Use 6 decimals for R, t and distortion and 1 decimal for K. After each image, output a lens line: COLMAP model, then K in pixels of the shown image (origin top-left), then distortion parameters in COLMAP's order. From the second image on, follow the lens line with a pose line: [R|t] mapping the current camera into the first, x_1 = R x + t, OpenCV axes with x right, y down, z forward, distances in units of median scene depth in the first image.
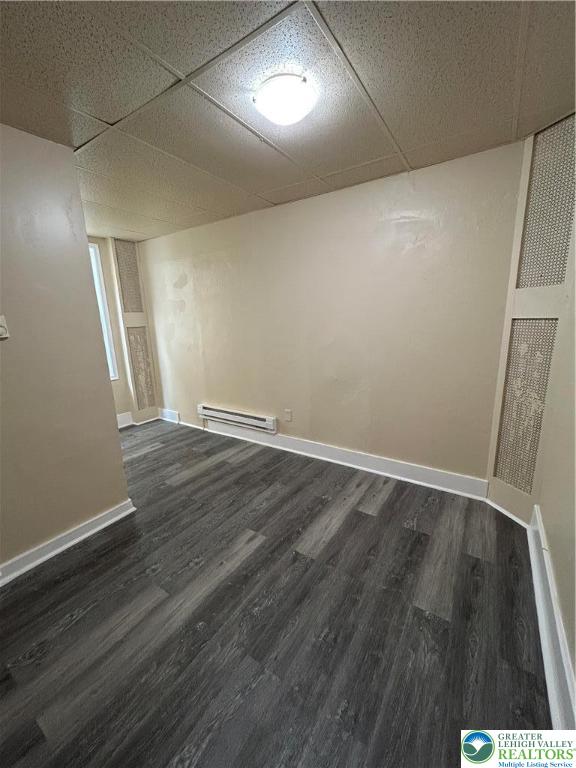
lens RADIAL K [[310.0, 0, 288.0], [0, 310.0, 384.0], [0, 0, 1]] dist [-0.000655, -0.000196]
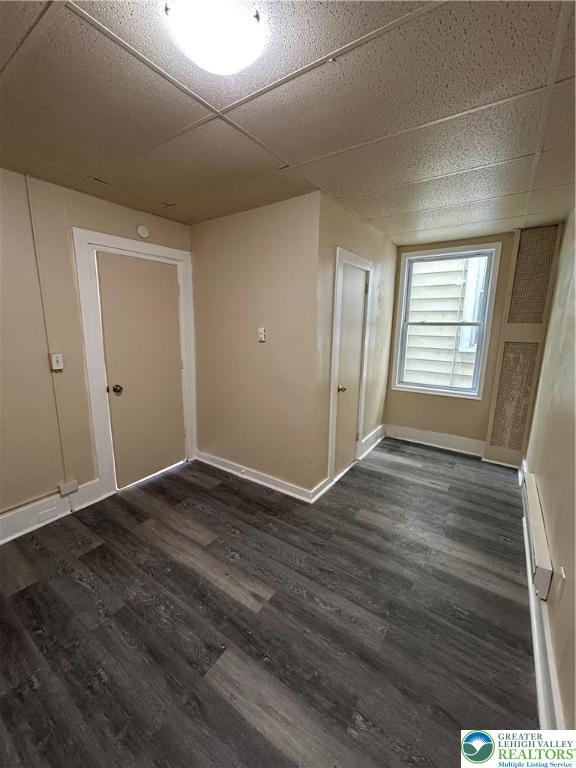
lens RADIAL K [[310.0, 0, 288.0], [0, 310.0, 384.0], [0, 0, 1]] dist [-0.000655, -0.000196]
pose [[-0.024484, 0.224713, -0.974117, 0.550582], [-0.222384, 0.948770, 0.224455, -0.255580], [0.974652, 0.222124, 0.026743, 0.881892]]
